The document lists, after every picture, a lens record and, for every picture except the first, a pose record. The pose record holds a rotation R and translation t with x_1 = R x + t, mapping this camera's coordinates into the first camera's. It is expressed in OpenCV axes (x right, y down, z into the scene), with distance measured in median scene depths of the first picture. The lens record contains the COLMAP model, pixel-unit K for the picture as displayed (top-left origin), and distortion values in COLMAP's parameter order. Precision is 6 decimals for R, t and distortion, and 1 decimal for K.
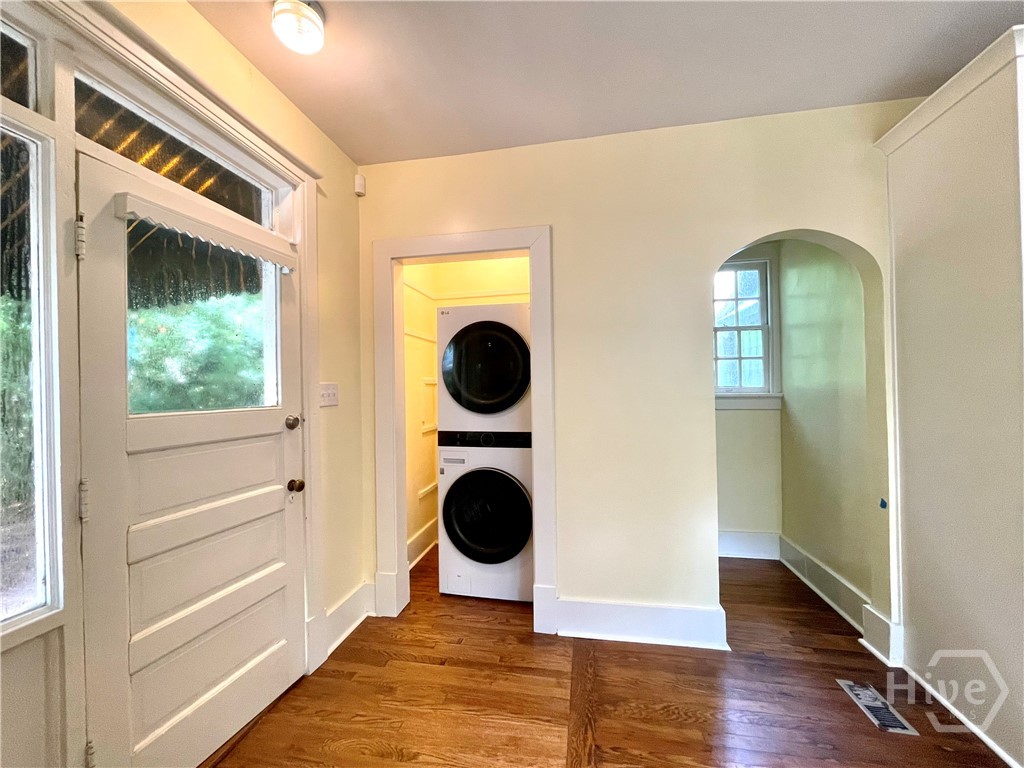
lens RADIAL K [[416.2, 0, 512.0], [0, 416.2, 384.0], [0, 0, 1]] dist [-0.000491, 0.000071]
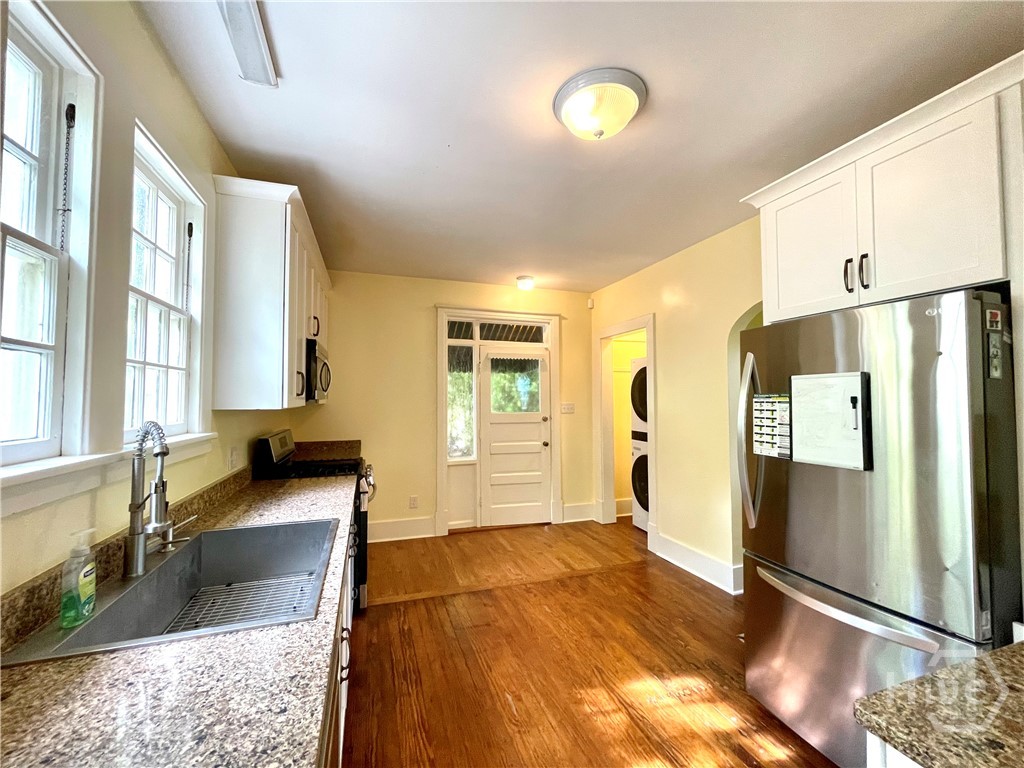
lens RADIAL K [[416.2, 0, 512.0], [0, 416.2, 384.0], [0, 0, 1]] dist [-0.000491, 0.000071]
pose [[0.495831, -0.018588, -0.868220, 1.349000], [0.000030, 0.999771, -0.021388, -0.054910], [0.868419, 0.010579, 0.495718, -0.367724]]
